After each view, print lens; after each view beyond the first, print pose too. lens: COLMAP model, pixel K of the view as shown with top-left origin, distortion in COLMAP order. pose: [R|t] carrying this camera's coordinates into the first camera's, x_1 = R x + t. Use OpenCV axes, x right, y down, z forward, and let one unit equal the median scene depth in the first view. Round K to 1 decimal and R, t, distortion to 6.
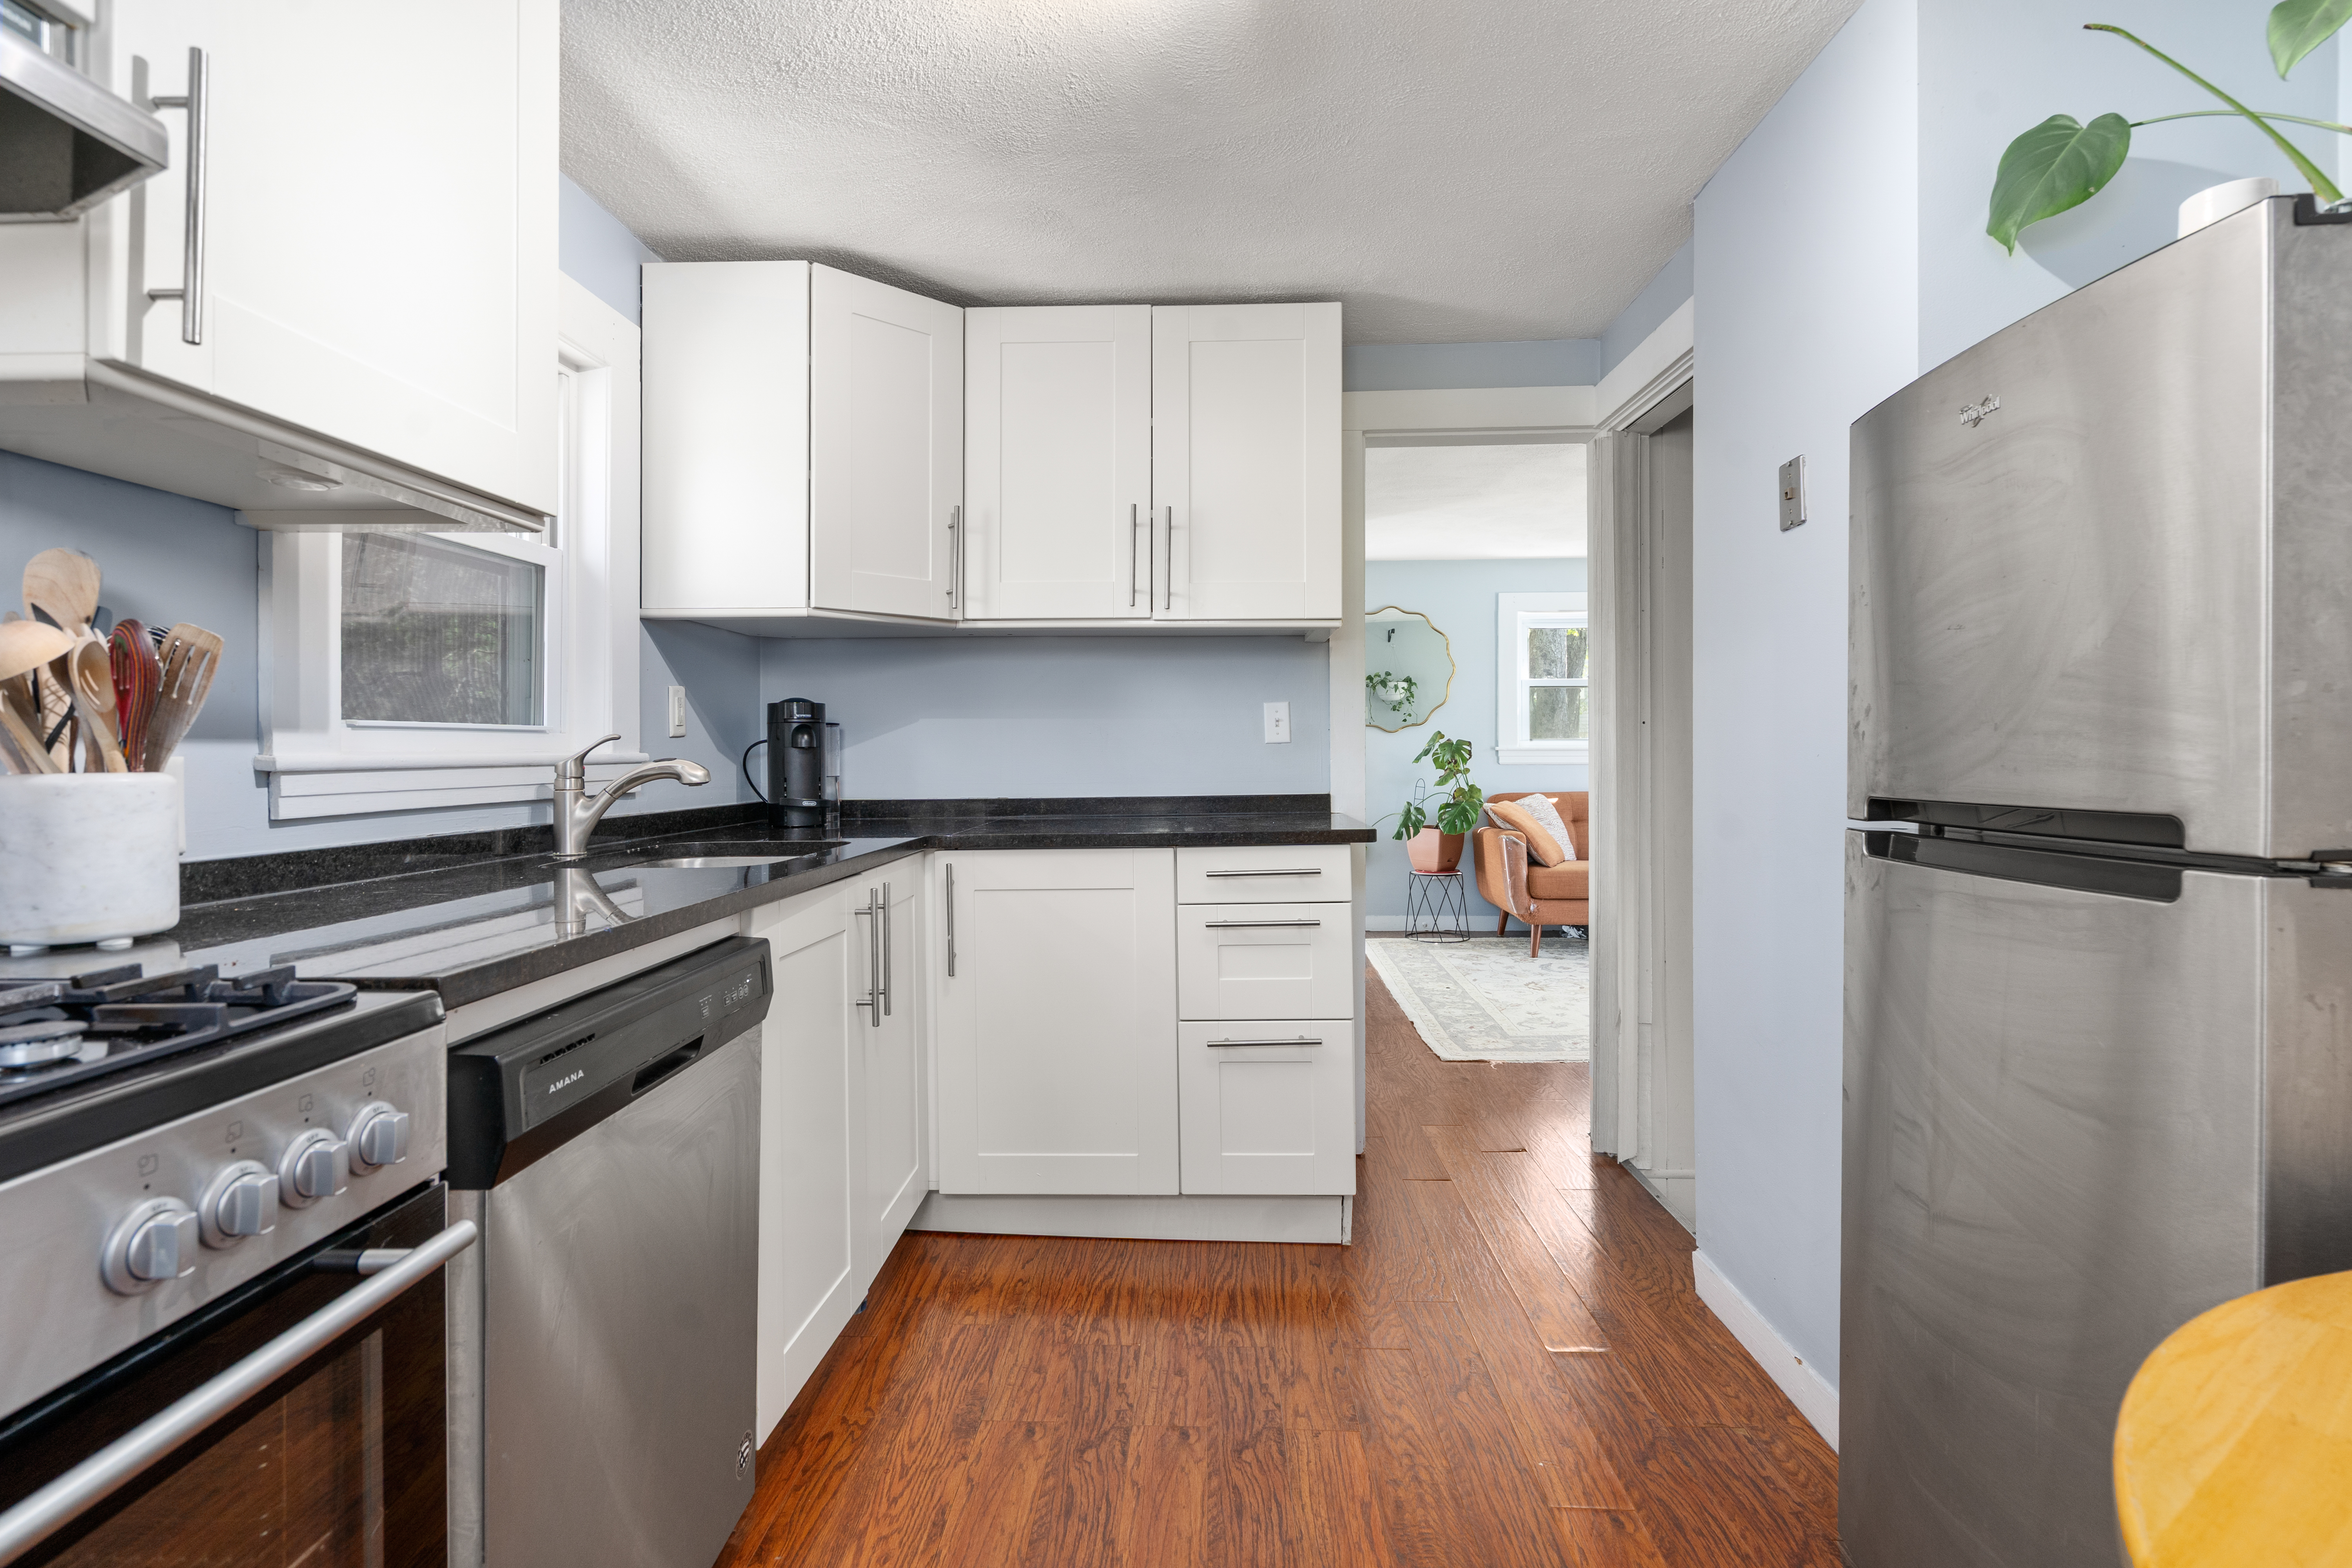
lens RADIAL K [[1088.5, 0, 1158.7], [0, 1088.5, 791.2], [0, 0, 1]] dist [-0.004282, 0.001484]
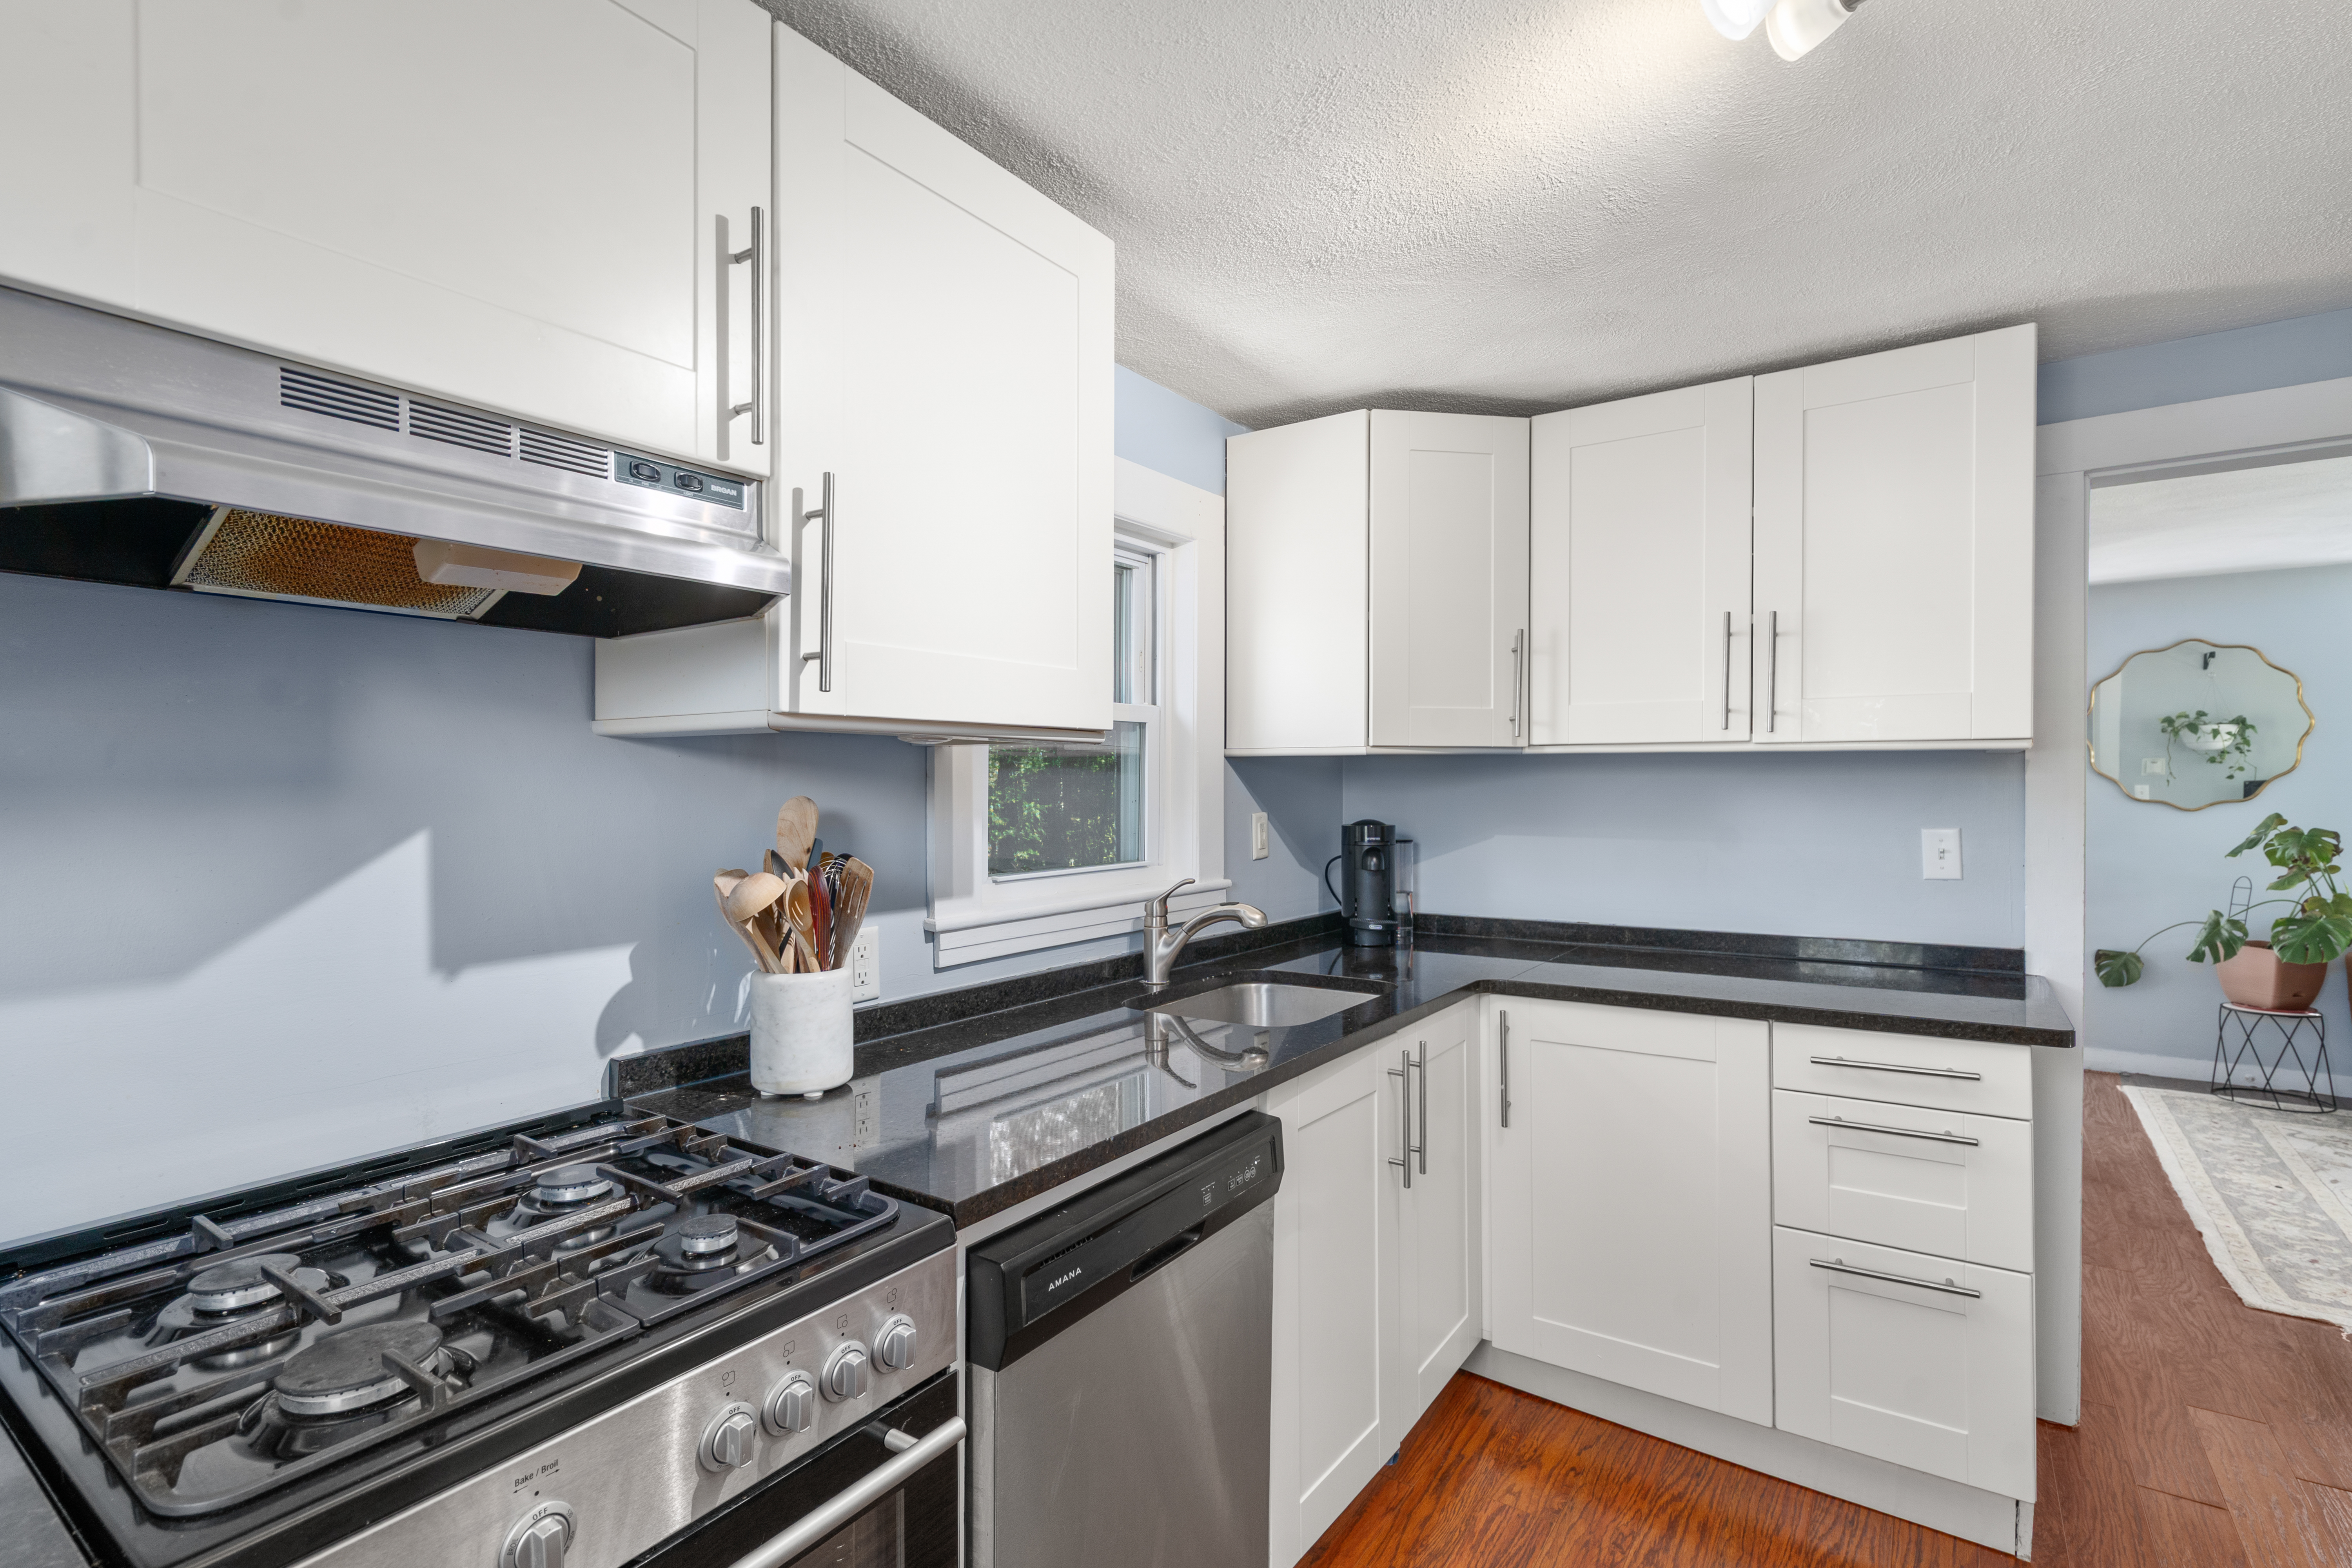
lens RADIAL K [[1094.3, 0, 1172.8], [0, 1094.3, 826.3], [0, 0, 1]] dist [-0.001390, 0.001438]
pose [[0.842325, 0.014836, -0.538765, 0.078889], [-0.009438, 0.999874, 0.012777, -0.105000], [0.538887, -0.005678, 0.842359, 0.036351]]
